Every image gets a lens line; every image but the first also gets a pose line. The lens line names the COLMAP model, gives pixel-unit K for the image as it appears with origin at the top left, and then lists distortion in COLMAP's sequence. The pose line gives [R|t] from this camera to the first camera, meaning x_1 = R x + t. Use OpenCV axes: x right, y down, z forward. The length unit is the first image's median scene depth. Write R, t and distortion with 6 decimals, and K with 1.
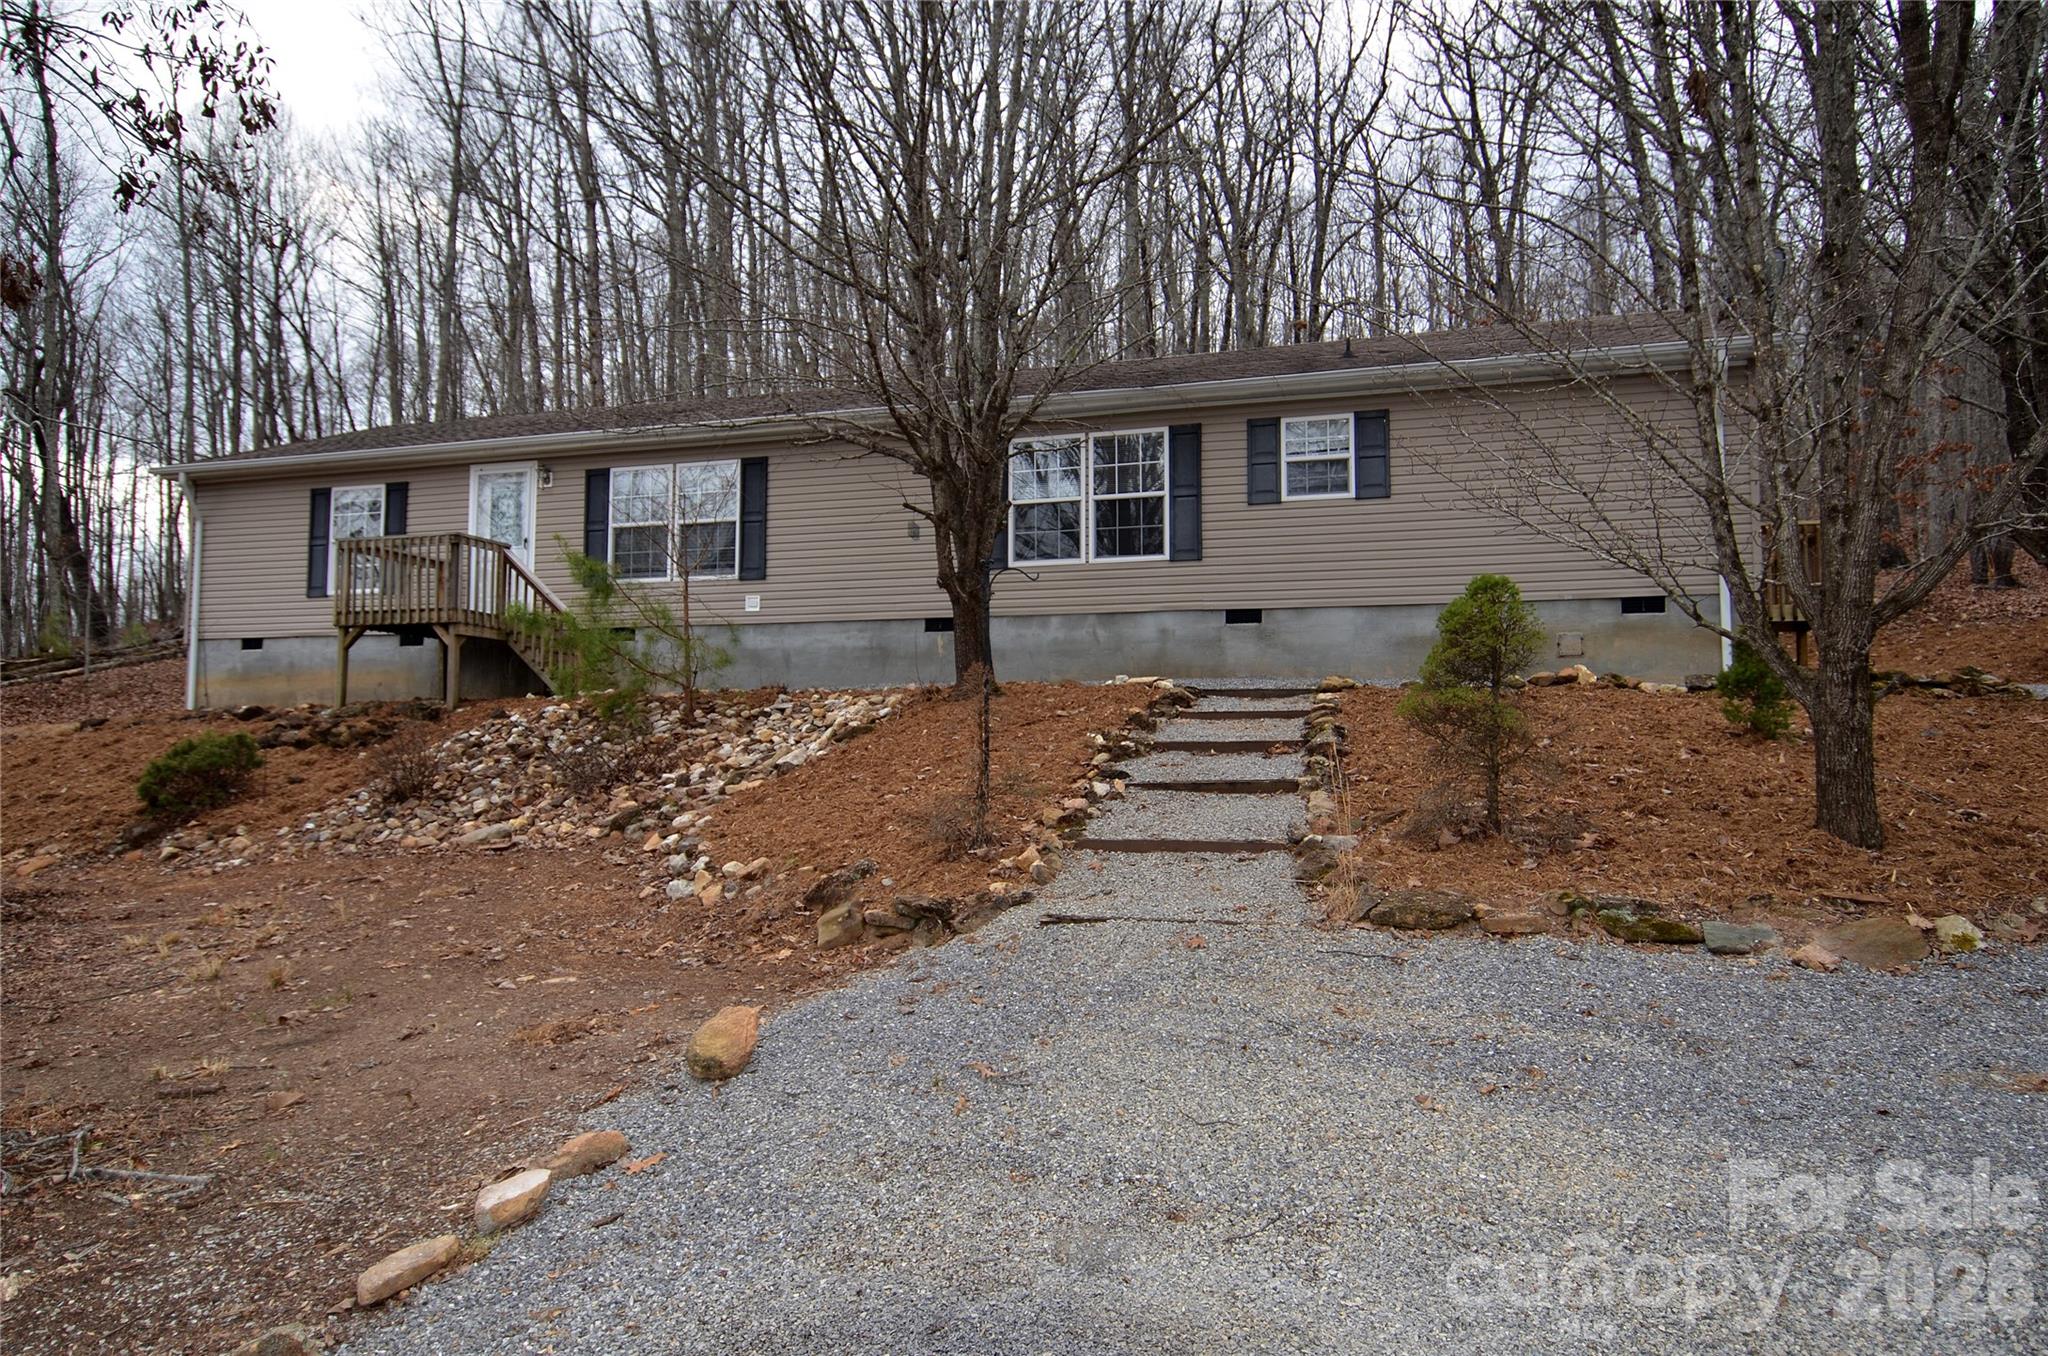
lens RADIAL K [[1175.5, 0, 1022.5], [0, 1175.5, 678.0], [0, 0, 1]] dist [-0.007439, -0.006830]
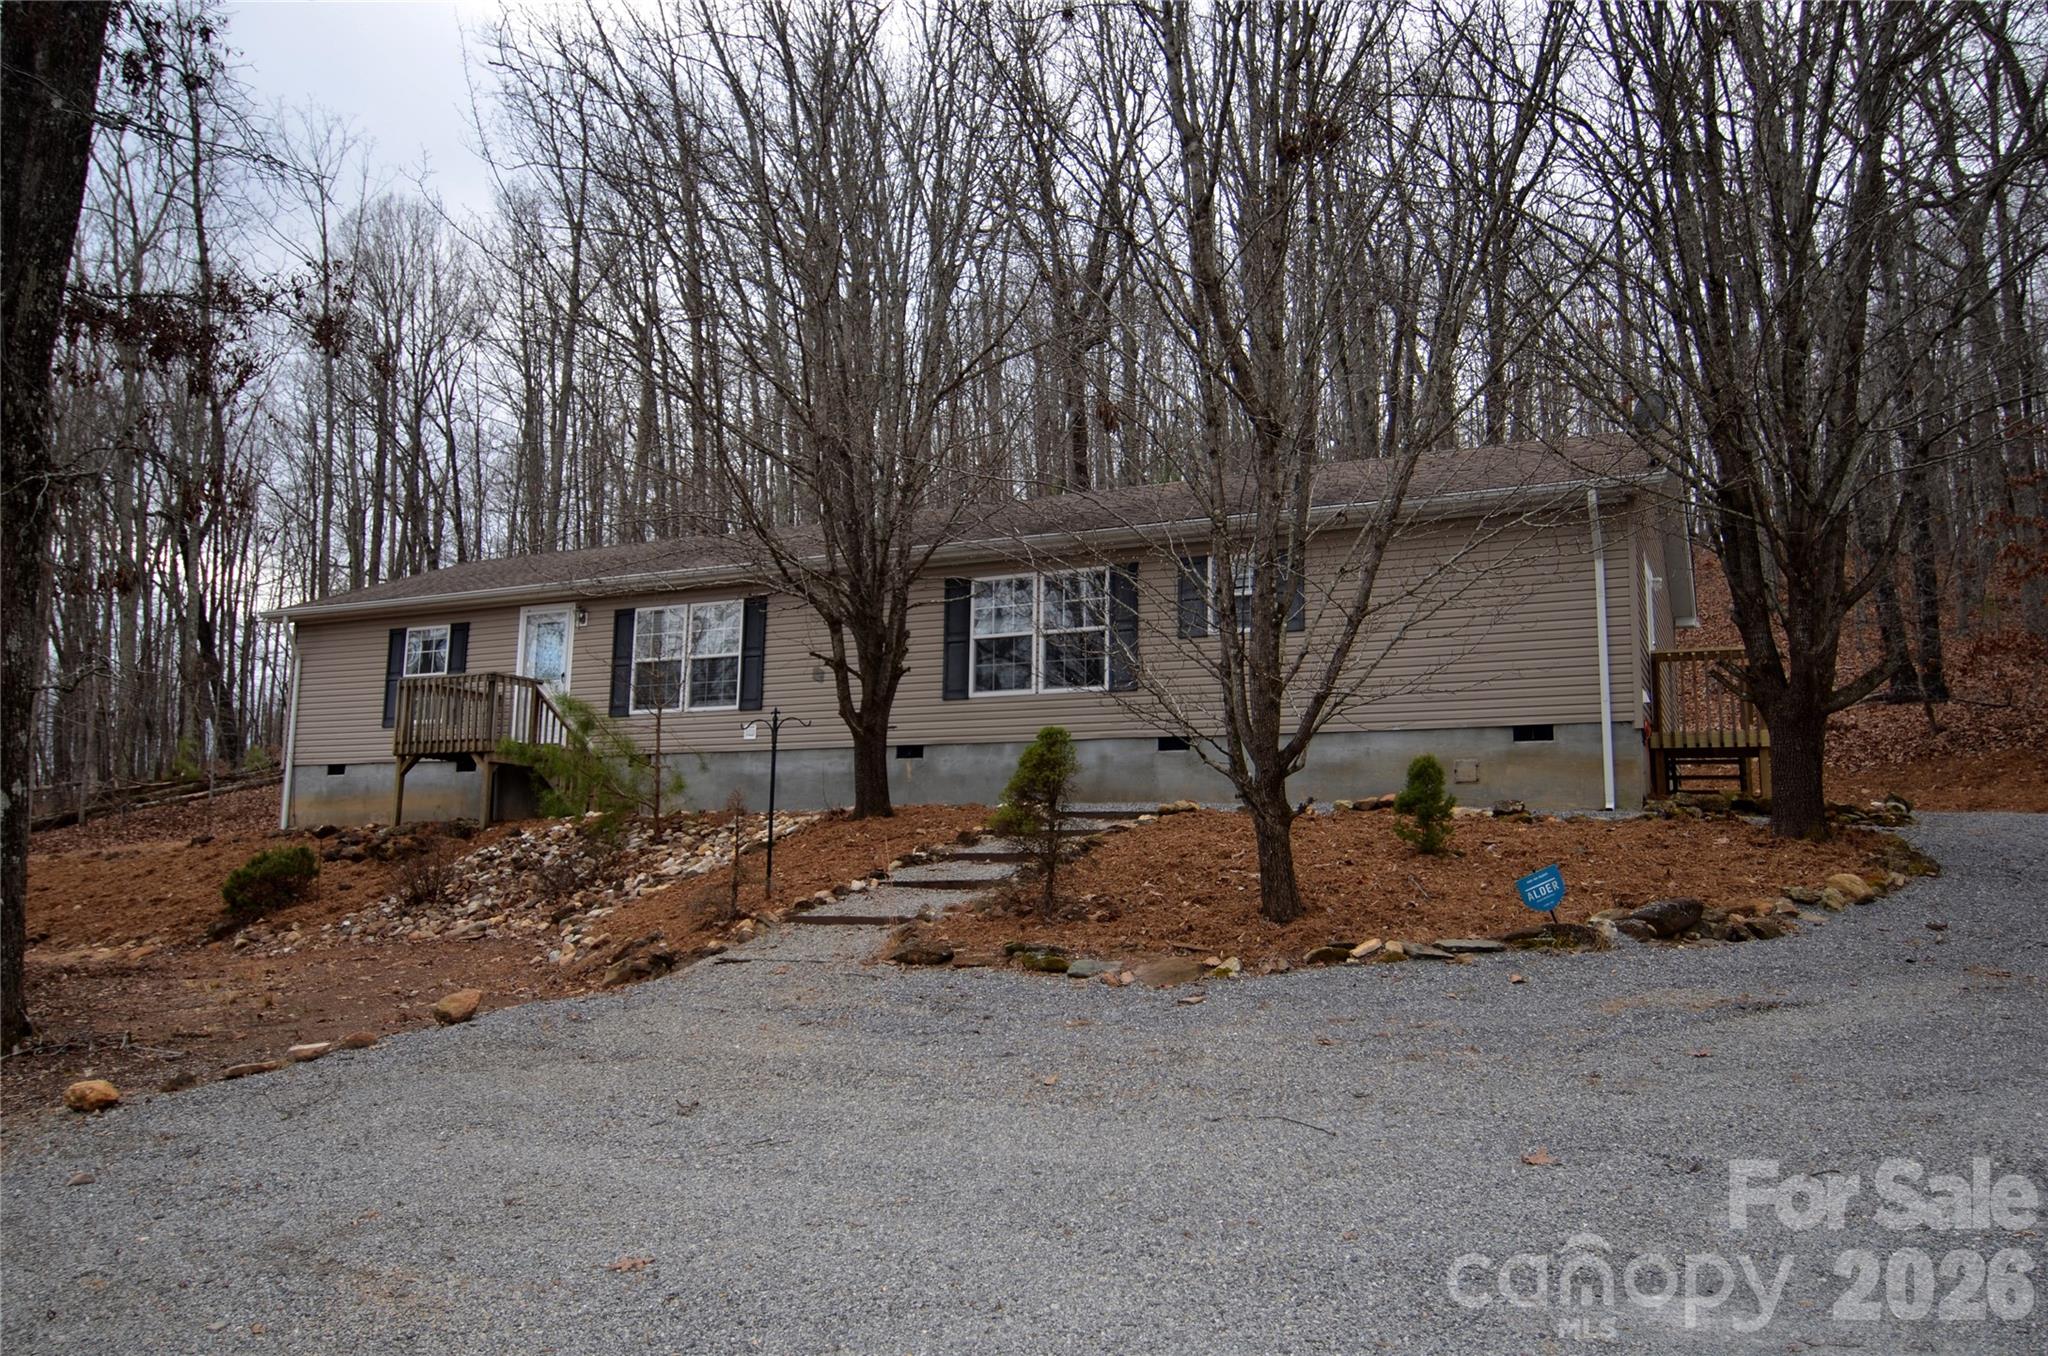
lens RADIAL K [[1458.8, 0, 1026.8], [0, 1458.8, 680.9], [0, 0, 1]] dist [-0.002564, -0.008921]
pose [[0.984429, -0.011583, -0.175403, 0.262064], [-0.003452, 0.996361, -0.085168, 0.002674], [0.175751, 0.084447, 0.980806, -0.278544]]
